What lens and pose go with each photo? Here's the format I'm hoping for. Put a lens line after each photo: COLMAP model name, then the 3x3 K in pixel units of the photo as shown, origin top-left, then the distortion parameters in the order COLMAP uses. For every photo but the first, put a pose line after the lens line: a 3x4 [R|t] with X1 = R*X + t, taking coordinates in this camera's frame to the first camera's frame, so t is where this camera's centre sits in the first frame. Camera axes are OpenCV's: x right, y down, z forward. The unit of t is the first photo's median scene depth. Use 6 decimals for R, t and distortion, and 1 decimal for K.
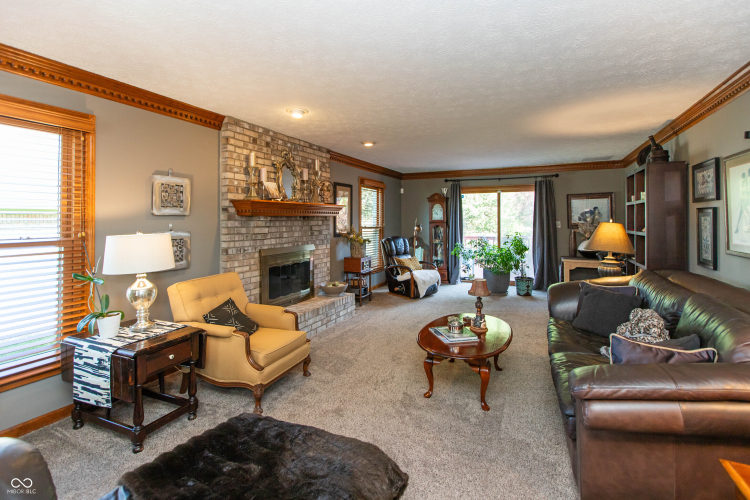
lens RADIAL K [[355.1, 0, 374.0], [0, 355.1, 203.6], [0, 0, 1]] dist [-0.000243, -0.000027]
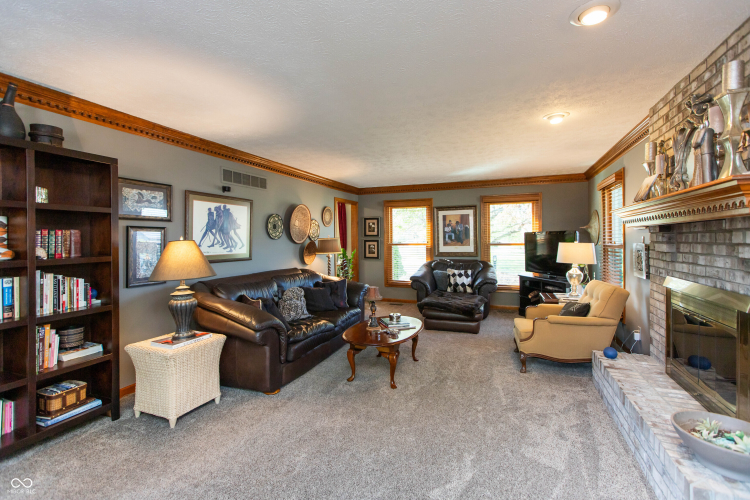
lens RADIAL K [[347.4, 0, 373.8], [0, 347.4, 230.9], [0, 0, 1]] dist [-0.000592, -0.000150]
pose [[-0.997126, 0.009956, -0.075102, 0.194917], [0.015137, 0.997521, -0.068729, 0.055491], [0.074231, -0.069668, -0.994805, 1.113801]]
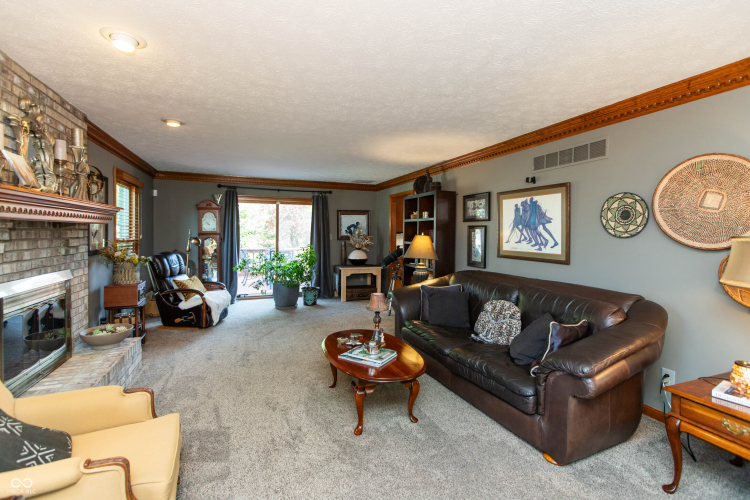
lens RADIAL K [[347.4, 0, 373.8], [0, 347.4, 230.9], [0, 0, 1]] dist [-0.000592, -0.000150]
pose [[0.677608, 0.013580, 0.735298, -0.213553], [-0.045595, 0.998682, 0.023573, 0.010126], [-0.734009, -0.049499, 0.677334, 0.192365]]
